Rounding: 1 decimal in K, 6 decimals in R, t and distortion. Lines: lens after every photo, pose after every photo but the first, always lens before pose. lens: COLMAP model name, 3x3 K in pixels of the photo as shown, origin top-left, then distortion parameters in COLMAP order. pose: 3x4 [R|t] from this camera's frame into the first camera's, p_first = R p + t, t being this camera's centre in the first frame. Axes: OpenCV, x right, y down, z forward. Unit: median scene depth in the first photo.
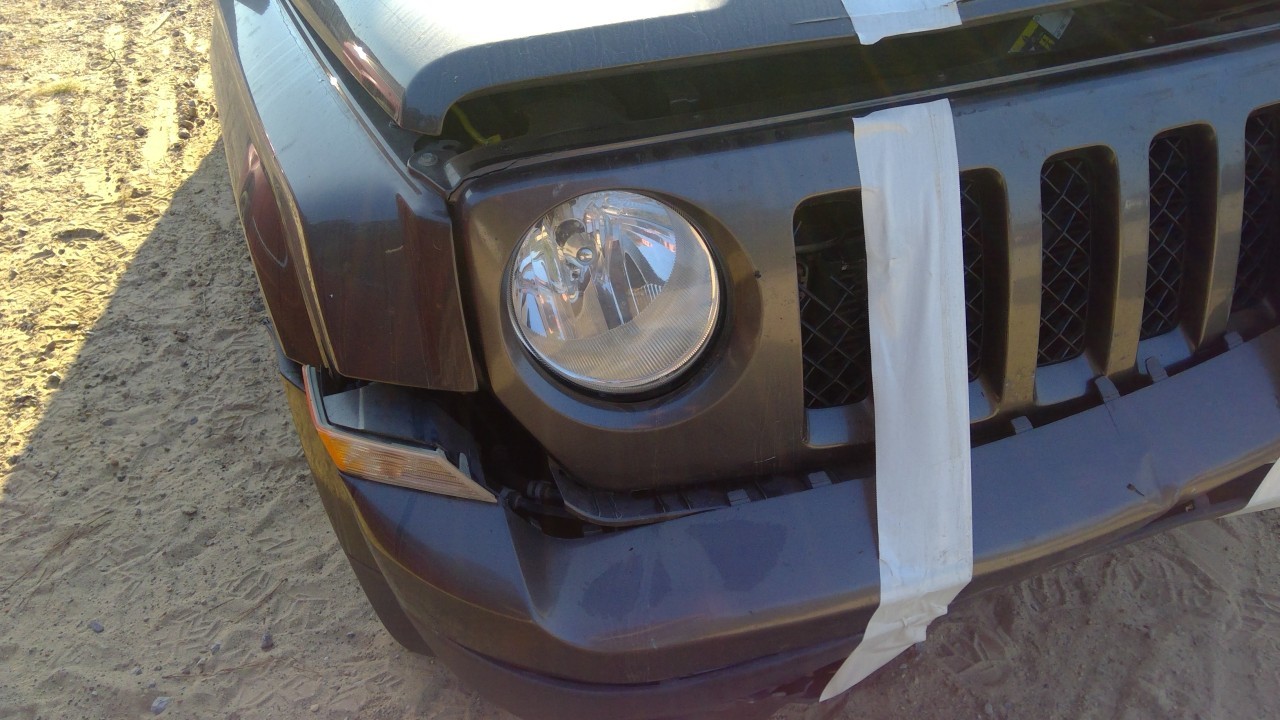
lens RADIAL K [[1055.1, 0, 615.6], [0, 1055.1, 367.4], [0, 0, 1]] dist [0.011762, 0.000879]
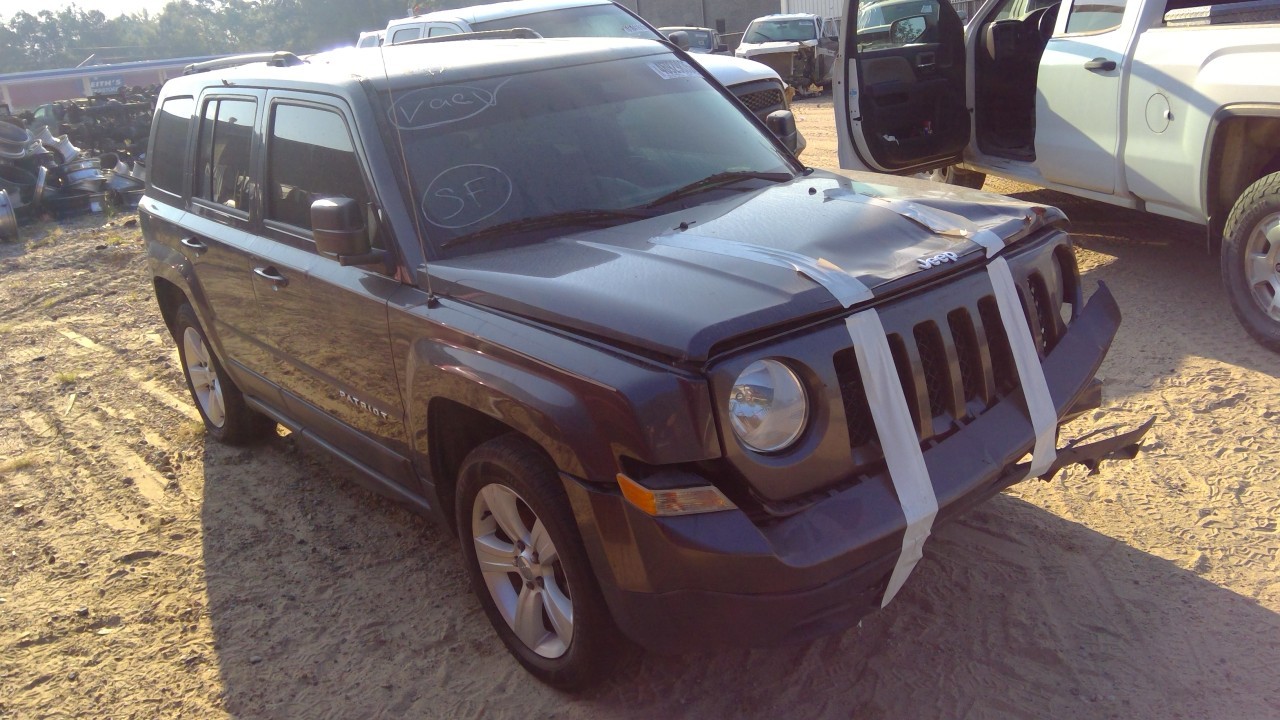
lens RADIAL K [[1088.1, 0, 648.6], [0, 1088.1, 355.3], [0, 0, 1]] dist [0.006931, -0.002896]
pose [[0.941650, -0.134500, 0.308554, -0.539582], [0.224700, 0.933712, -0.278733, 0.241158], [-0.250611, 0.331801, 0.909452, -0.621783]]
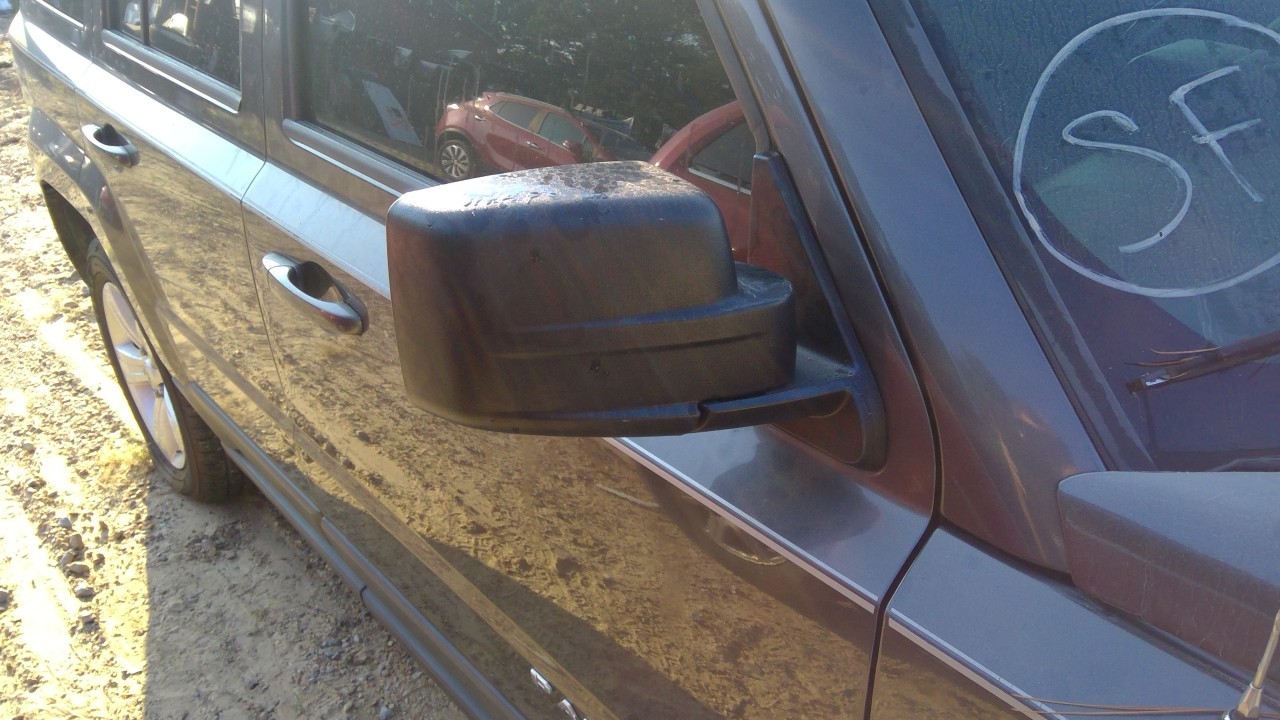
lens RADIAL K [[1075.6, 0, 594.5], [0, 1075.6, 356.6], [0, 0, 1]] dist [0.007667, -0.010288]
pose [[0.946878, -0.152558, 0.283105, -0.586654], [0.190699, 0.975203, -0.112303, -0.468233], [-0.258952, 0.160325, 0.952491, 0.631738]]
